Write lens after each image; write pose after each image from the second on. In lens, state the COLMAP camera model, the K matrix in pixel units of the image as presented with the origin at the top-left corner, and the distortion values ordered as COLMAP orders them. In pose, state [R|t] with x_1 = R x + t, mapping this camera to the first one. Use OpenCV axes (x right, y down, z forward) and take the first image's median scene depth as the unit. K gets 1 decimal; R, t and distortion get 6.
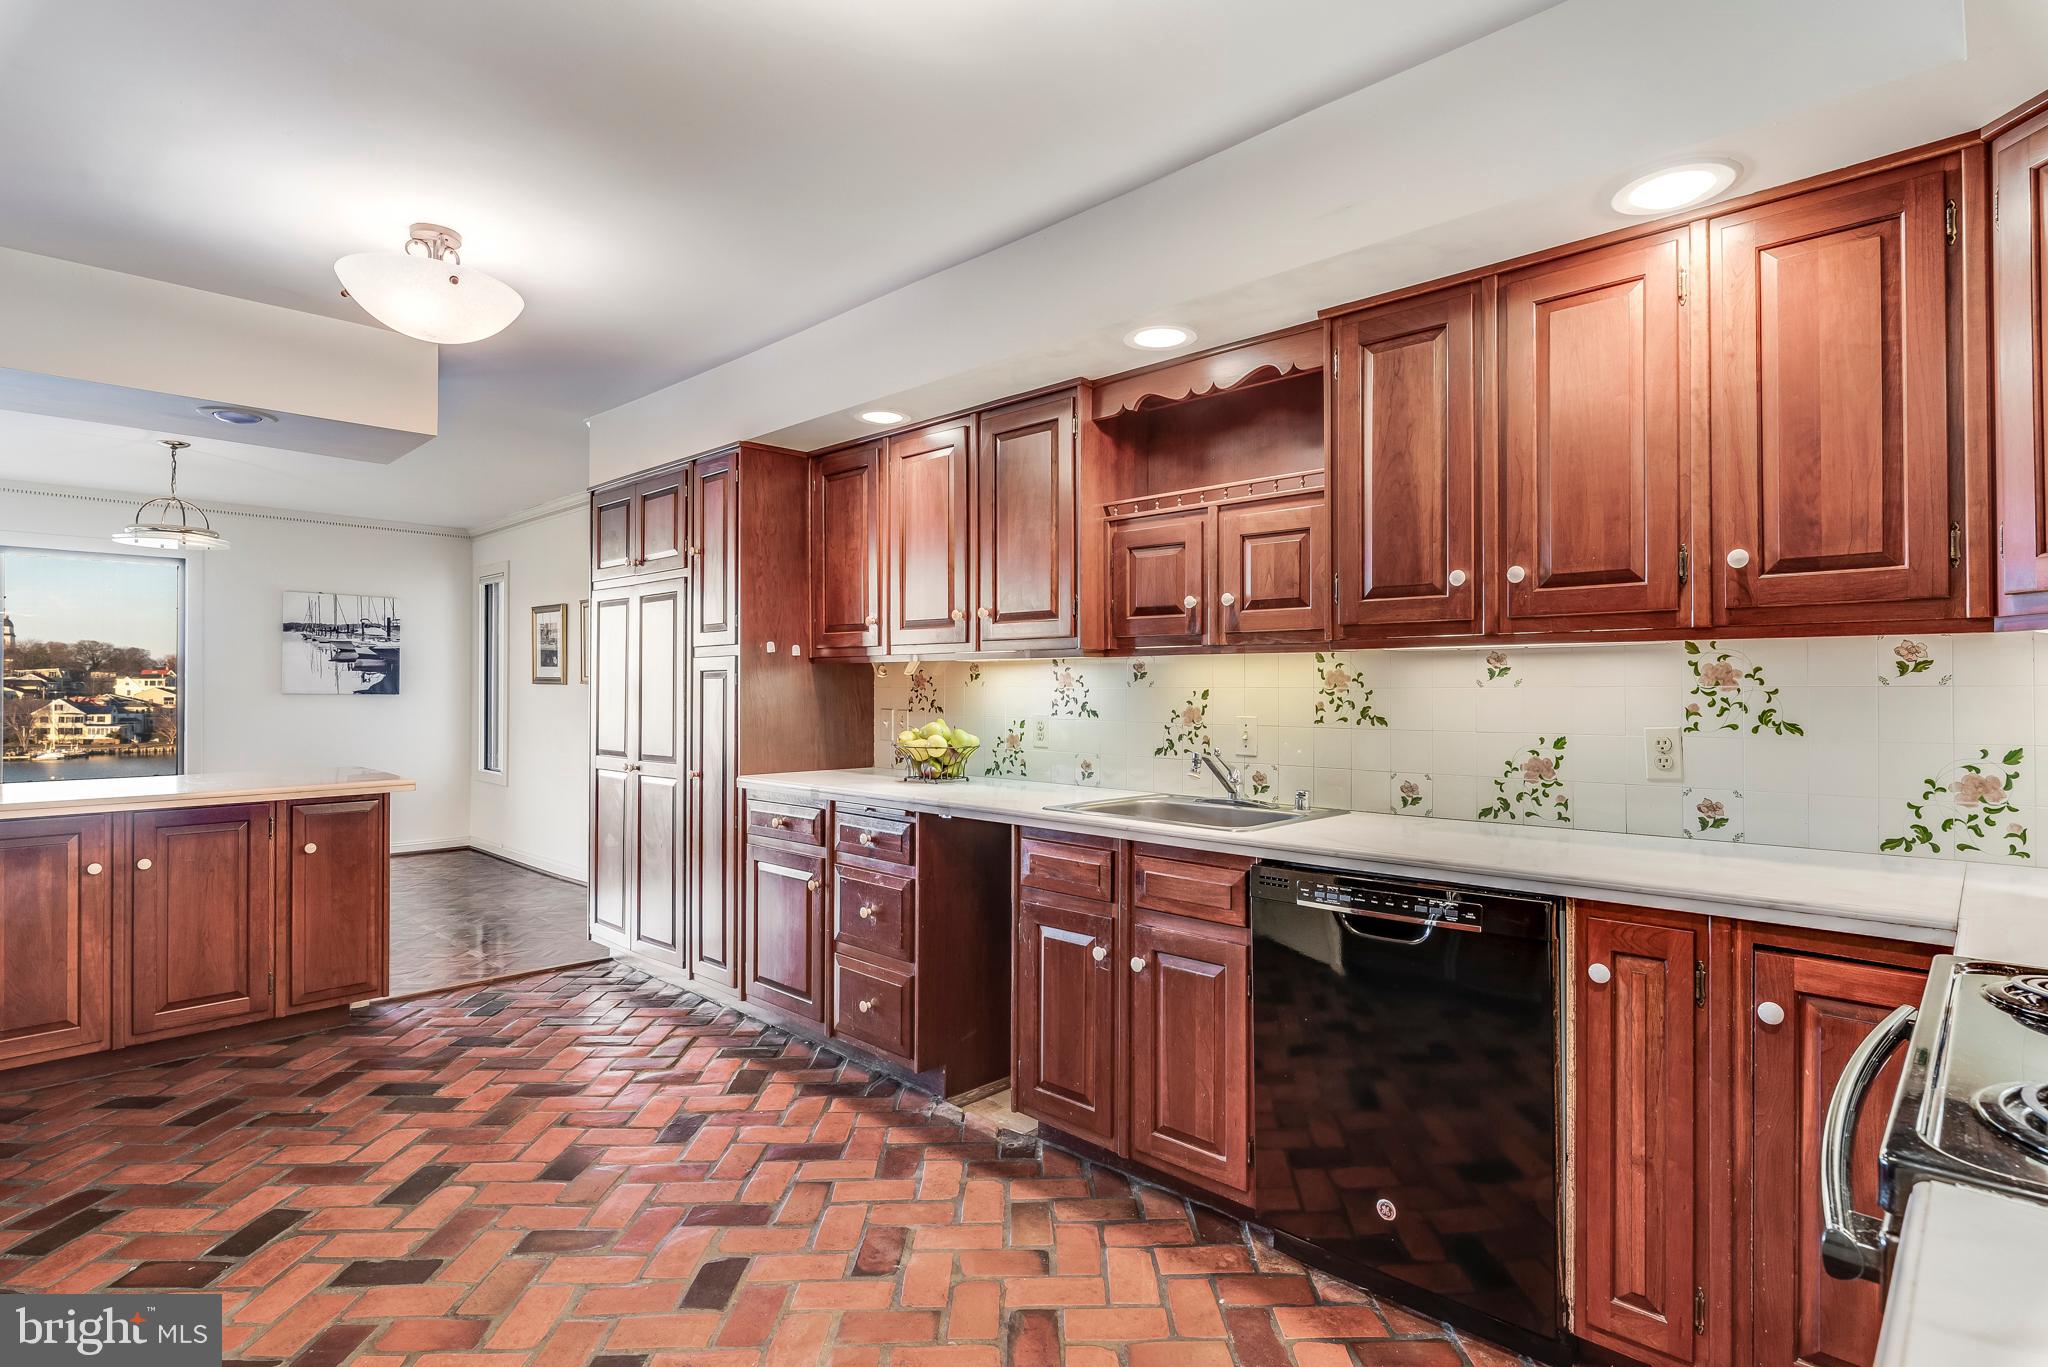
lens RADIAL K [[1027.0, 0, 1024.0], [0, 1027.0, 683.5], [0, 0, 1]] dist [0.003386, -0.000093]
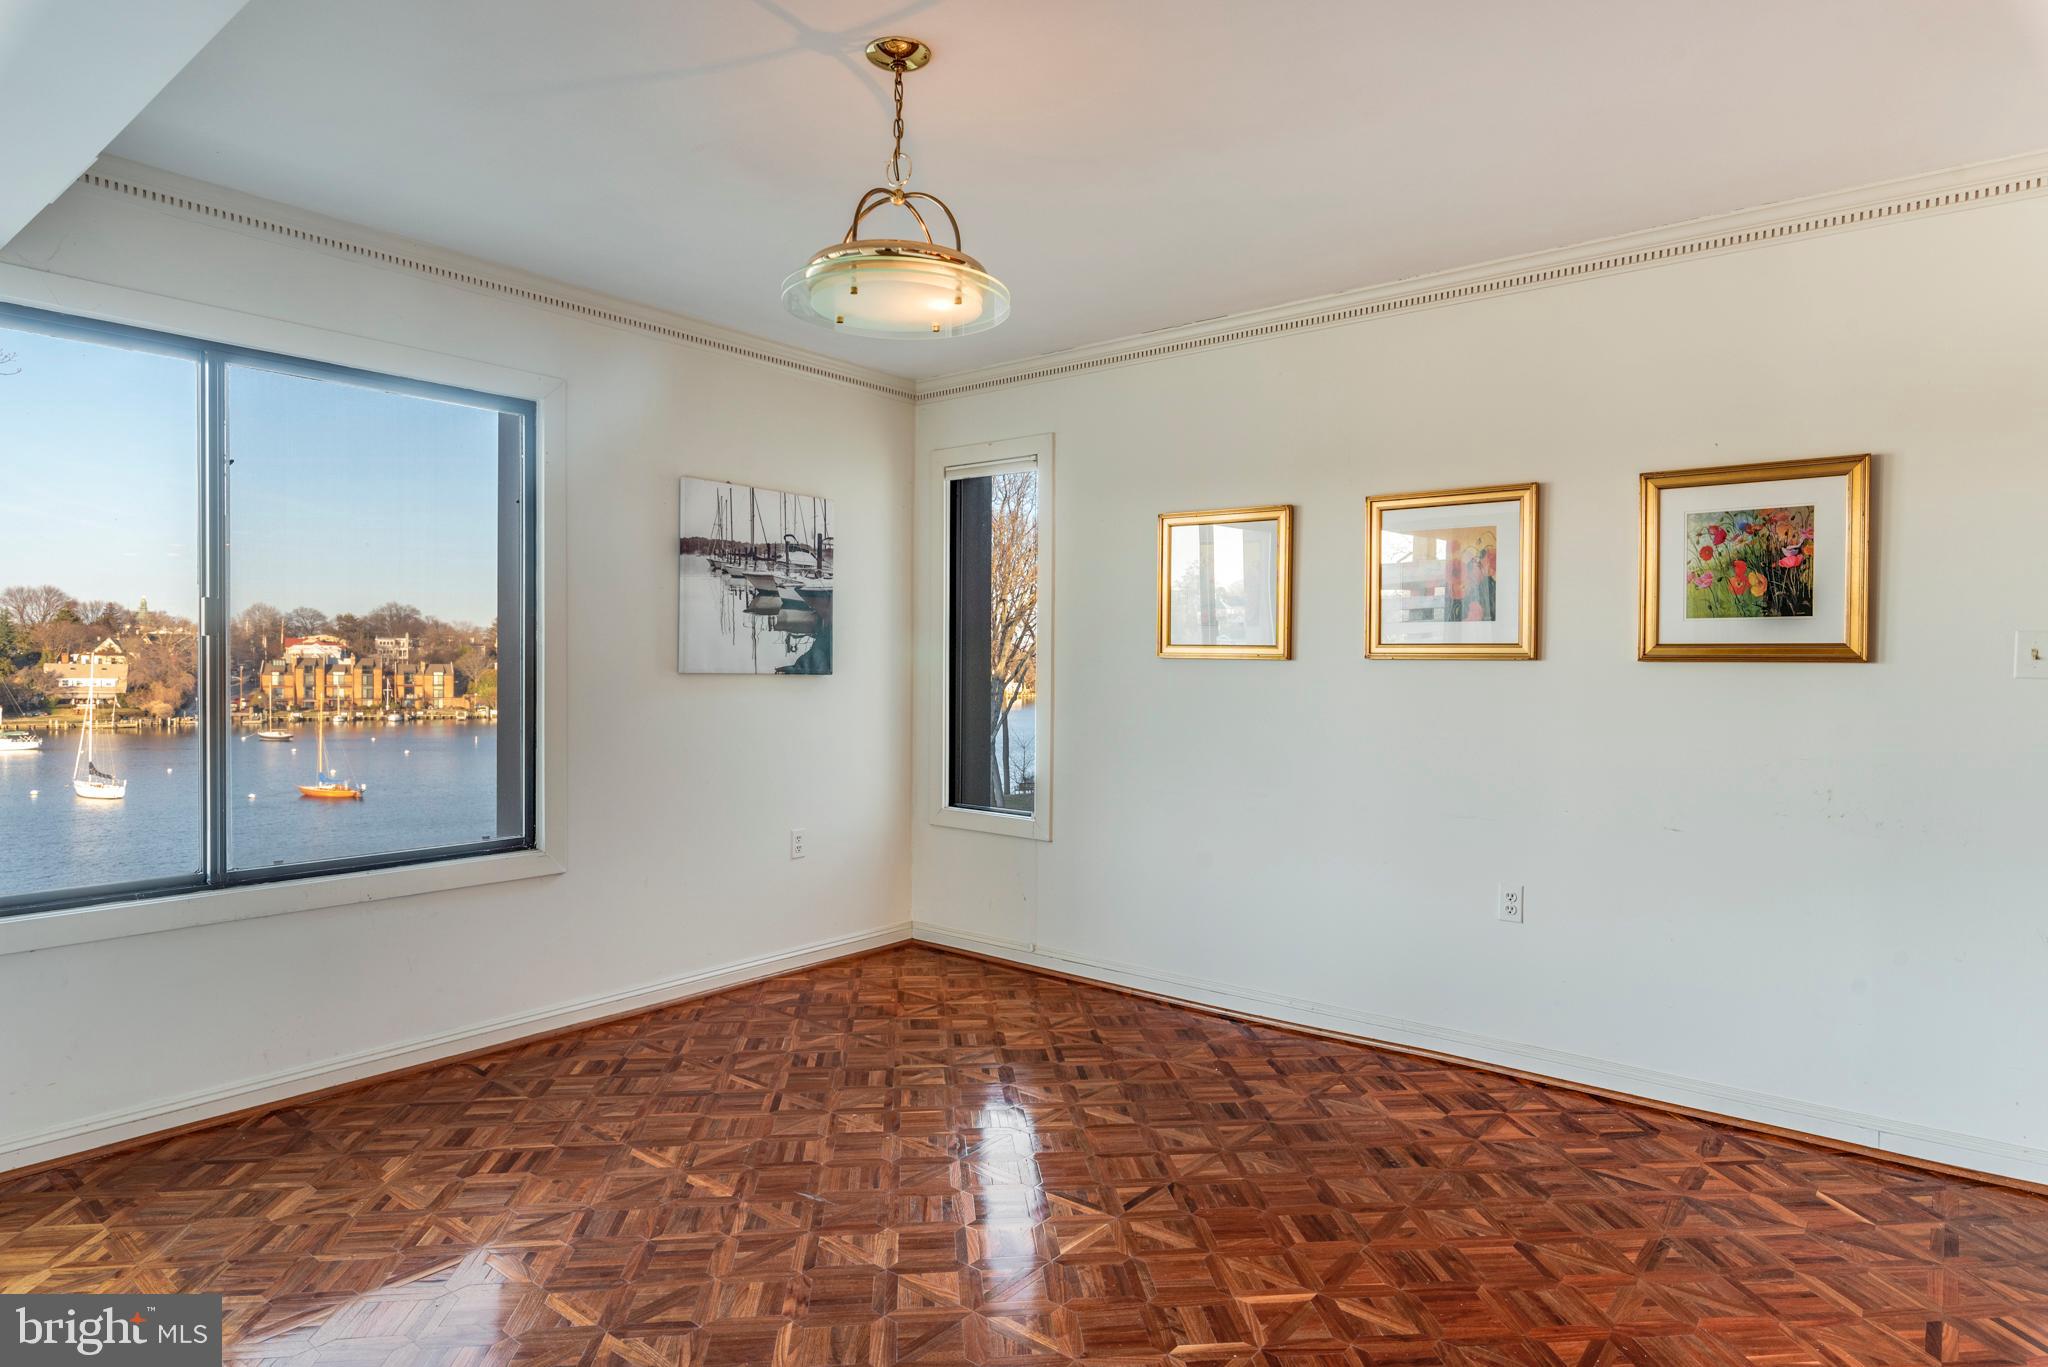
lens RADIAL K [[1154.9, 0, 1029.5], [0, 1154.9, 679.4], [0, 0, 1]] dist [-0.000443, 0.000229]
pose [[0.995503, 0.004673, 0.094609, -0.959159], [-0.006700, 0.999754, 0.021120, -0.000838], [-0.094488, -0.021659, 0.995290, 0.639943]]
